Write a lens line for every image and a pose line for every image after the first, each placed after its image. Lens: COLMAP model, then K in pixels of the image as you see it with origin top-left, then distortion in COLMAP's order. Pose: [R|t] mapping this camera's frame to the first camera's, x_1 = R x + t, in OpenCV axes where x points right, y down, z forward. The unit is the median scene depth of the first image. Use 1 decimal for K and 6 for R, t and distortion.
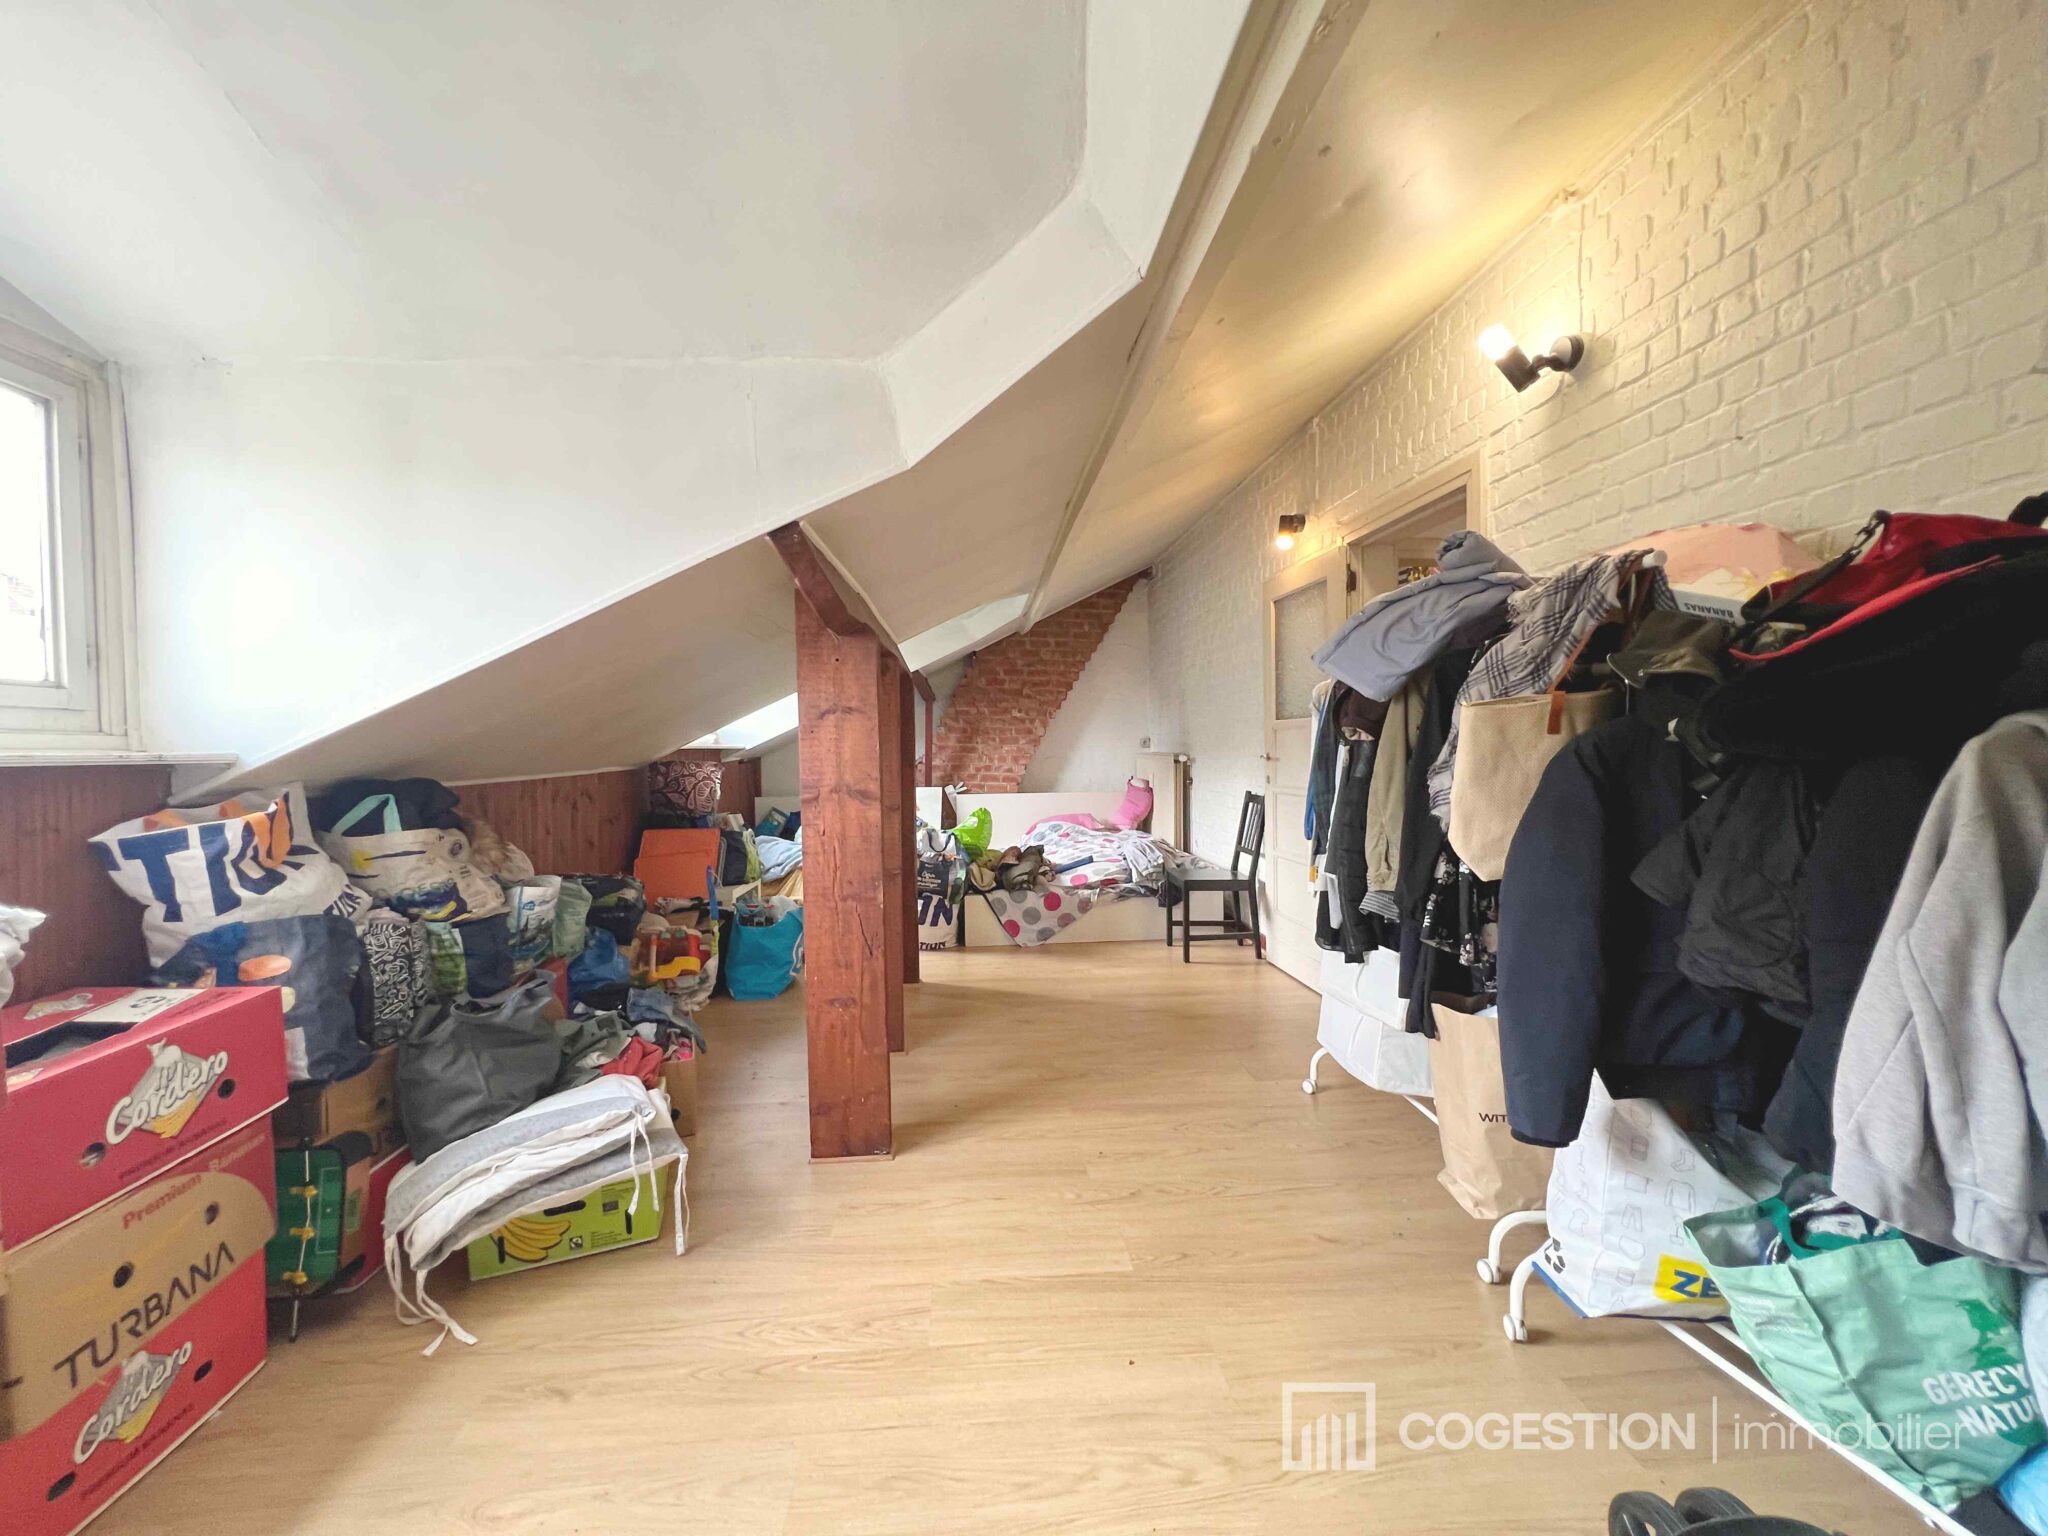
lens RADIAL K [[831.1, 0, 1024.8], [0, 831.1, 759.8], [0, 0, 1]] dist [0.011645, -0.000039]
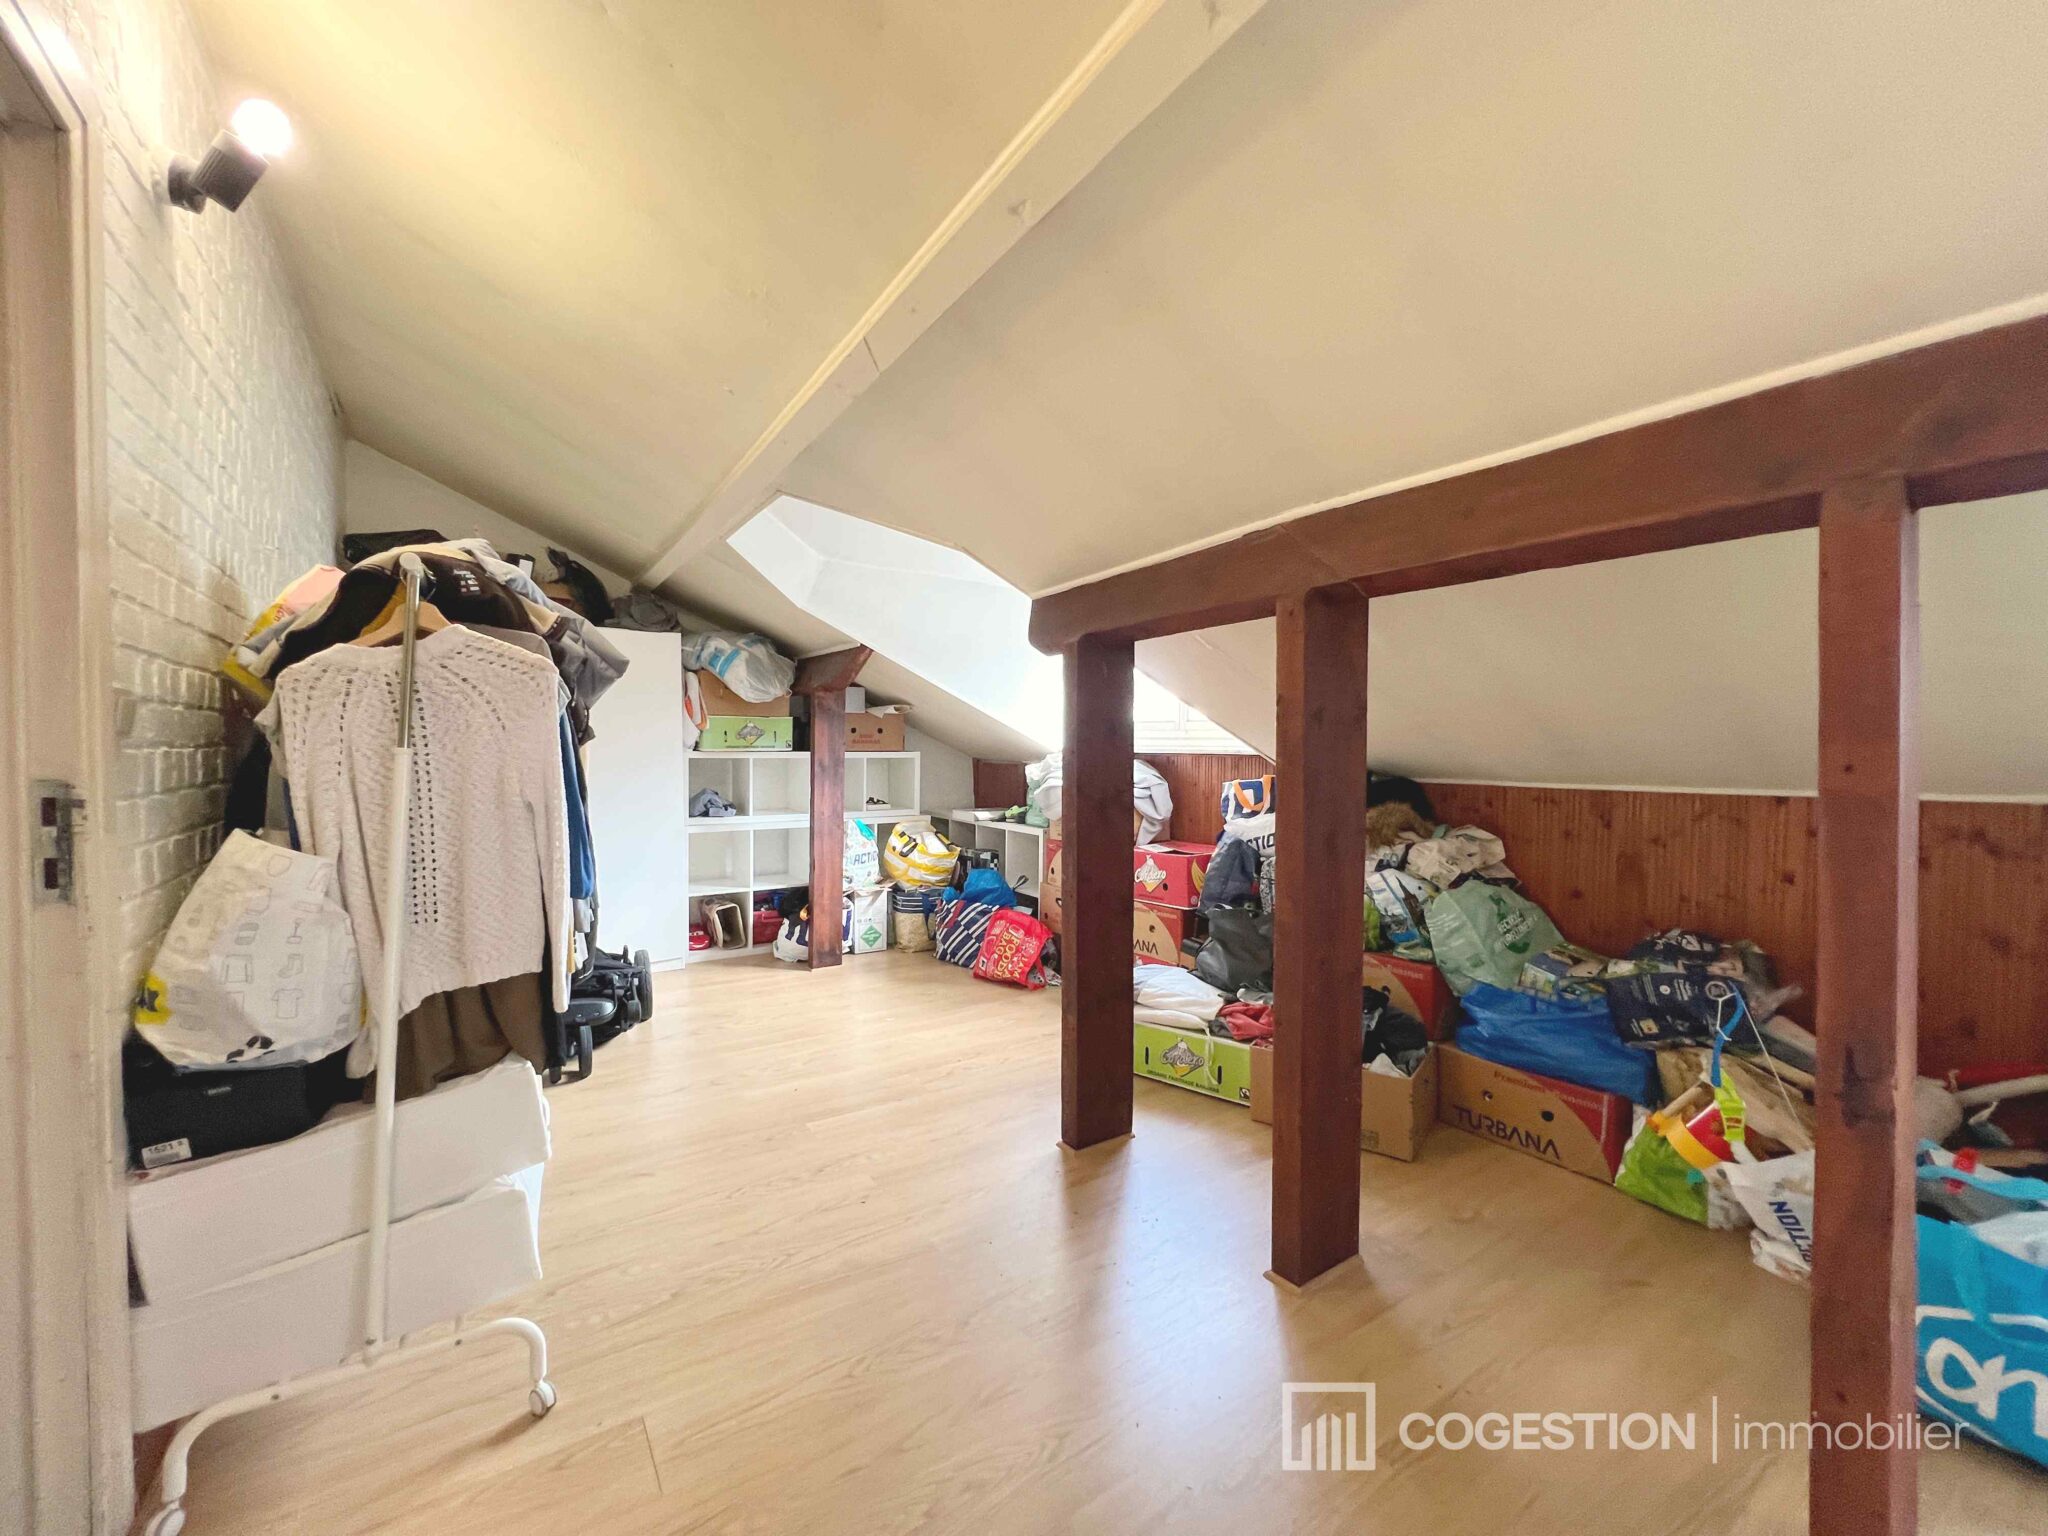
lens RADIAL K [[831.1, 0, 1024.7], [0, 831.1, 761.5], [0, 0, 1]] dist [0.011645, -0.000039]
pose [[-0.869343, 0.012081, -0.494062, 0.610723], [-0.016846, 0.998396, 0.054055, -0.101398], [0.493922, 0.055316, -0.867745, 2.898811]]
